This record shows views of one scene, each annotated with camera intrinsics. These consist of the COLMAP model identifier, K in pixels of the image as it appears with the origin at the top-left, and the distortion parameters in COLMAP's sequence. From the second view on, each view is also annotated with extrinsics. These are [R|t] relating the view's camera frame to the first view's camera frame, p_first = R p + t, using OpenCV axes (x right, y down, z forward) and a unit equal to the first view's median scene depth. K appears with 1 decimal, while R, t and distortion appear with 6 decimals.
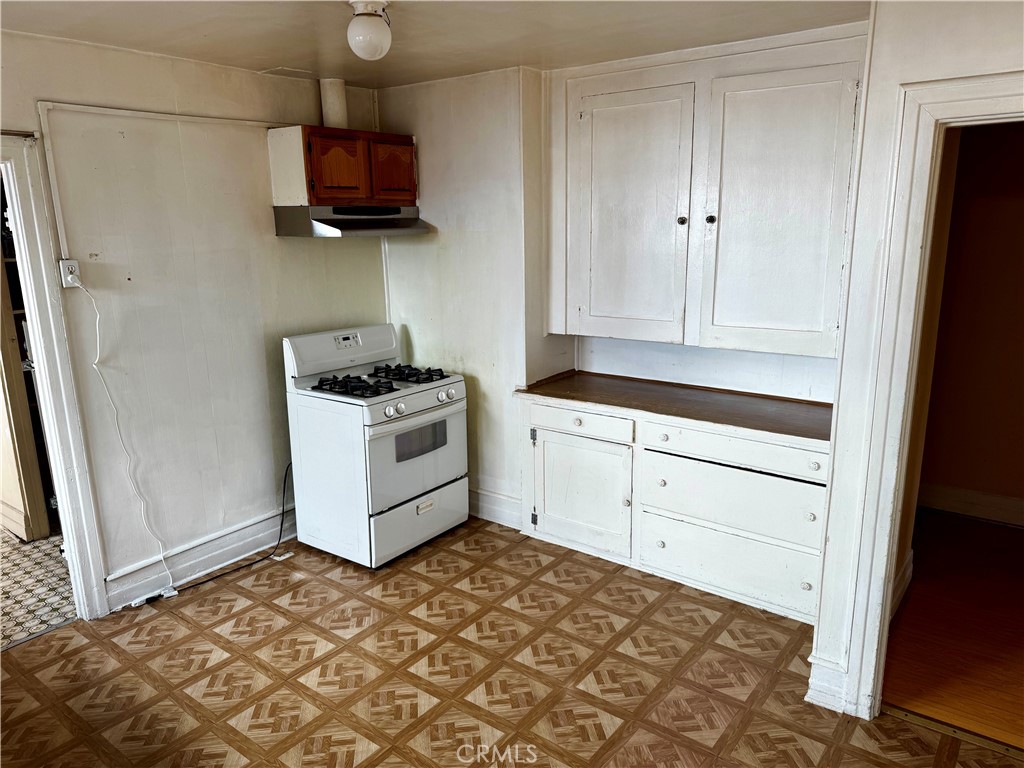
lens RADIAL K [[741.8, 0, 509.9], [0, 741.8, 383.7], [0, 0, 1]] dist [0.144182, -0.148324]
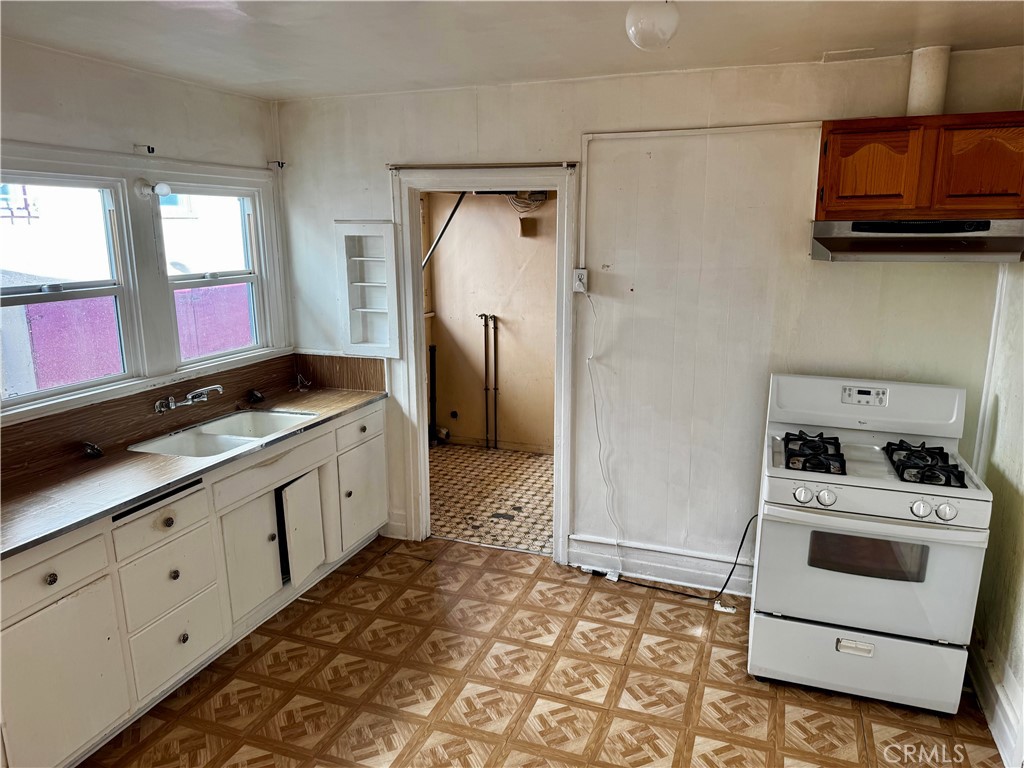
lens RADIAL K [[741.8, 0, 509.9], [0, 741.8, 383.7], [0, 0, 1]] dist [0.144182, -0.148324]
pose [[0.303864, 0.223986, -0.926011, 0.439111], [-0.213837, 0.963206, 0.162814, -0.134269], [0.928407, 0.148542, 0.340580, 0.457078]]
